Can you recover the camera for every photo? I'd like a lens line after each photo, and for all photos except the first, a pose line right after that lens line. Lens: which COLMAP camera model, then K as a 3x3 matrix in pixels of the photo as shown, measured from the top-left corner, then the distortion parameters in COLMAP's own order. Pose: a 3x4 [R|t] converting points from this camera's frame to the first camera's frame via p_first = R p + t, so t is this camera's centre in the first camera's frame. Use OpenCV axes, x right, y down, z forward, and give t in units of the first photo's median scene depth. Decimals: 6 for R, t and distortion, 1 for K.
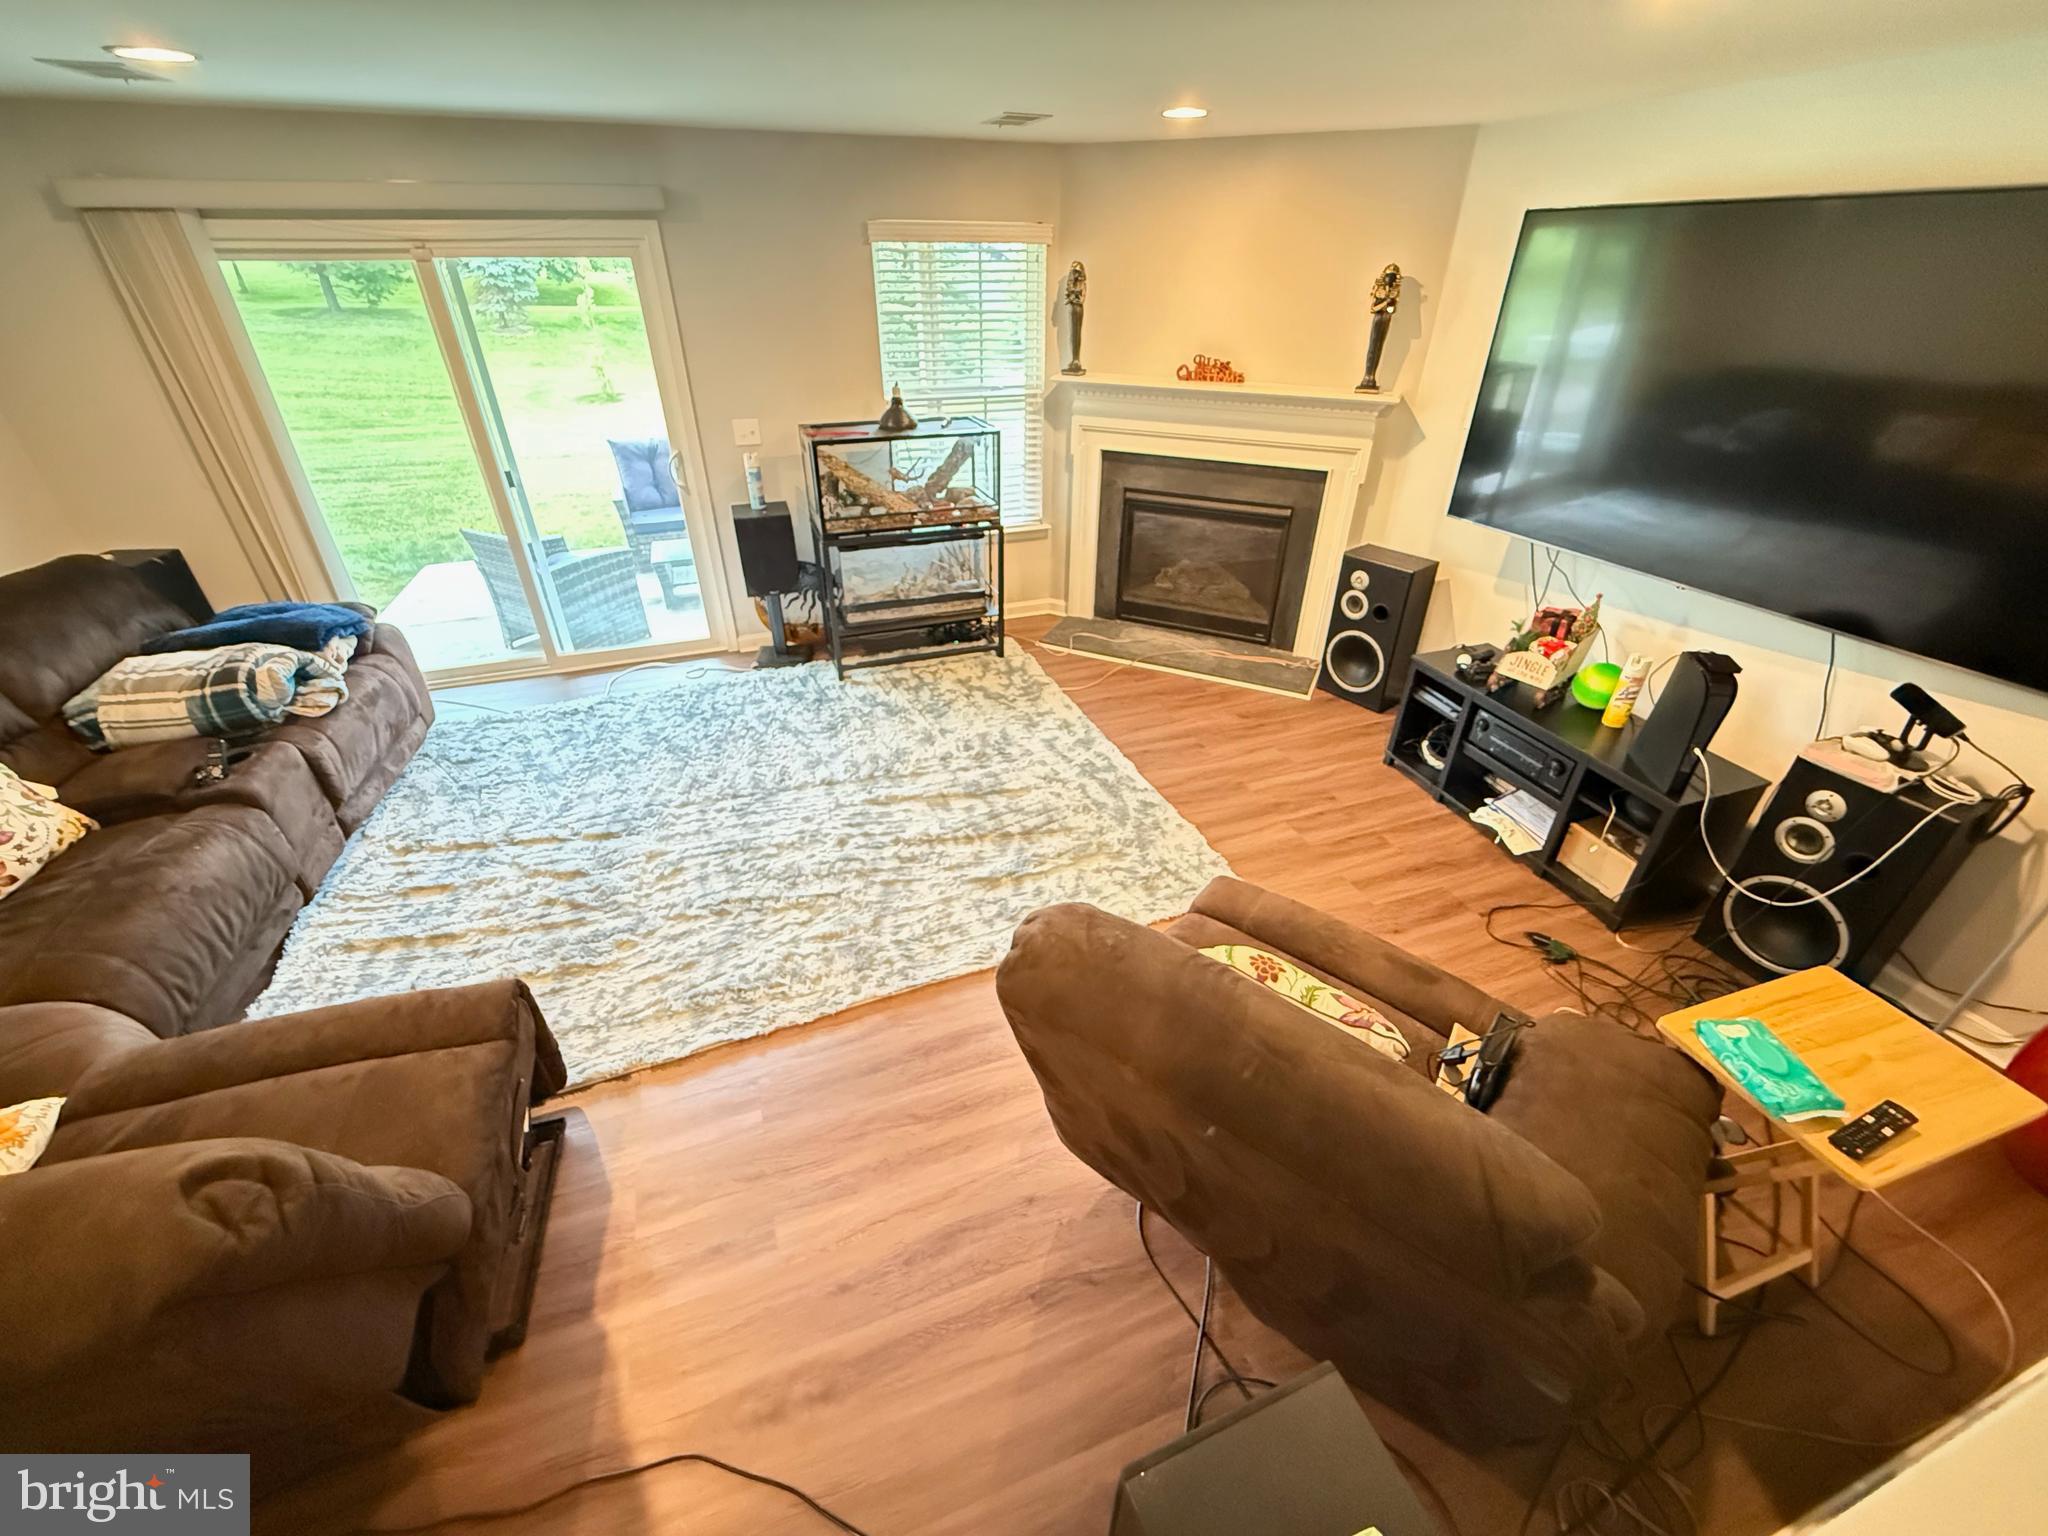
lens RADIAL K [[826.7, 0, 1015.1], [0, 826.7, 767.8], [0, 0, 1]] dist [-0.000944, 0.000188]
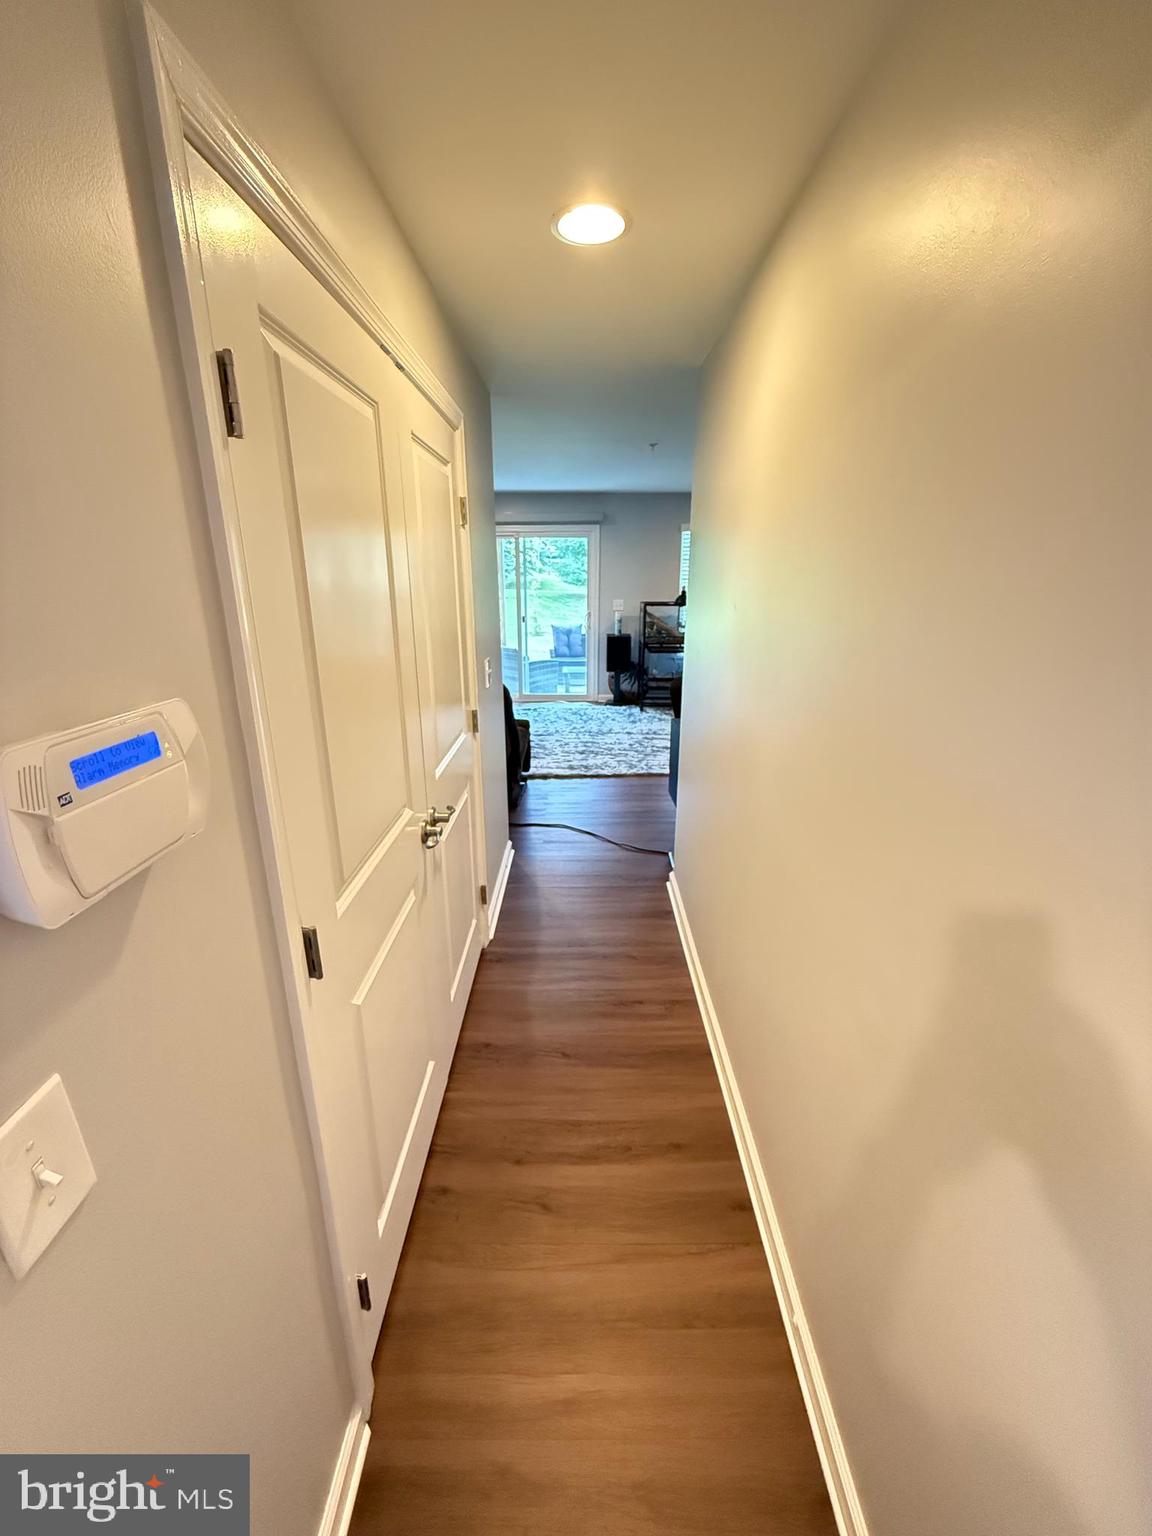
lens RADIAL K [[620.0, 0, 575.4], [0, 620.0, 766.0], [0, 0, 1]] dist [-0.000944, 0.000188]
pose [[0.939883, 0.103933, -0.325297, 0.192058], [-0.177679, 0.962305, -0.205910, 0.443172], [0.291634, 0.251330, 0.922921, -0.579455]]
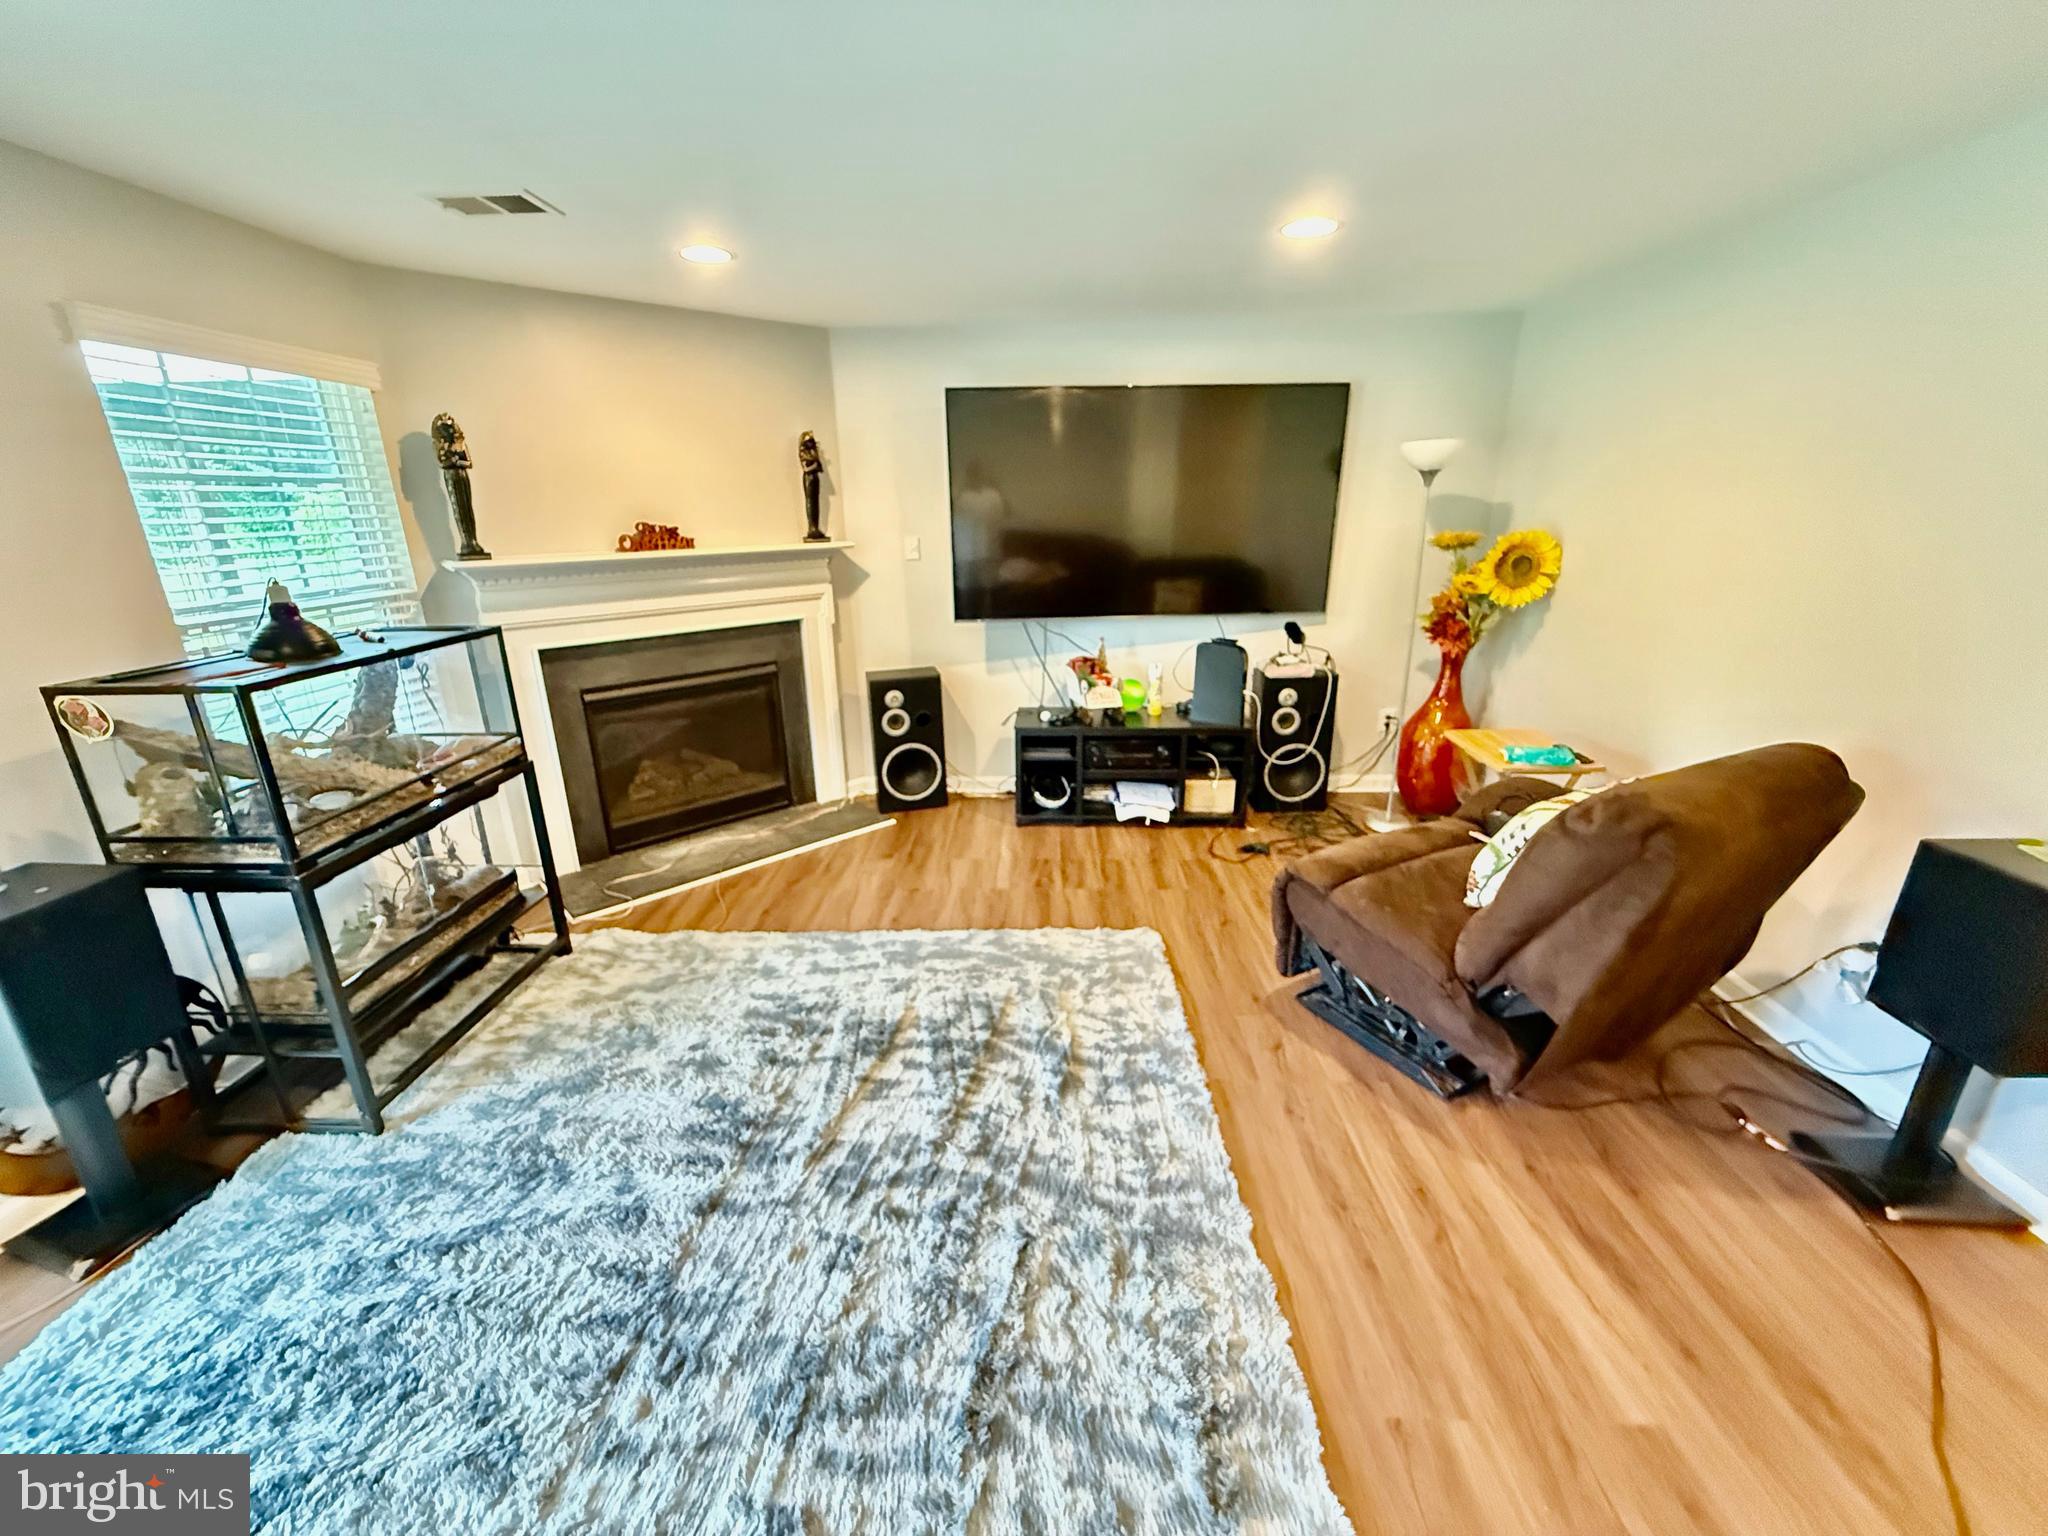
lens RADIAL K [[826.7, 0, 1014.2], [0, 826.7, 768.6], [0, 0, 1]] dist [-0.000944, 0.000188]
pose [[0.361596, -0.294072, 0.884743, -0.488342], [0.506953, 0.858426, 0.078132, -0.151678], [-0.782462, 0.420270, 0.459484, 0.416503]]
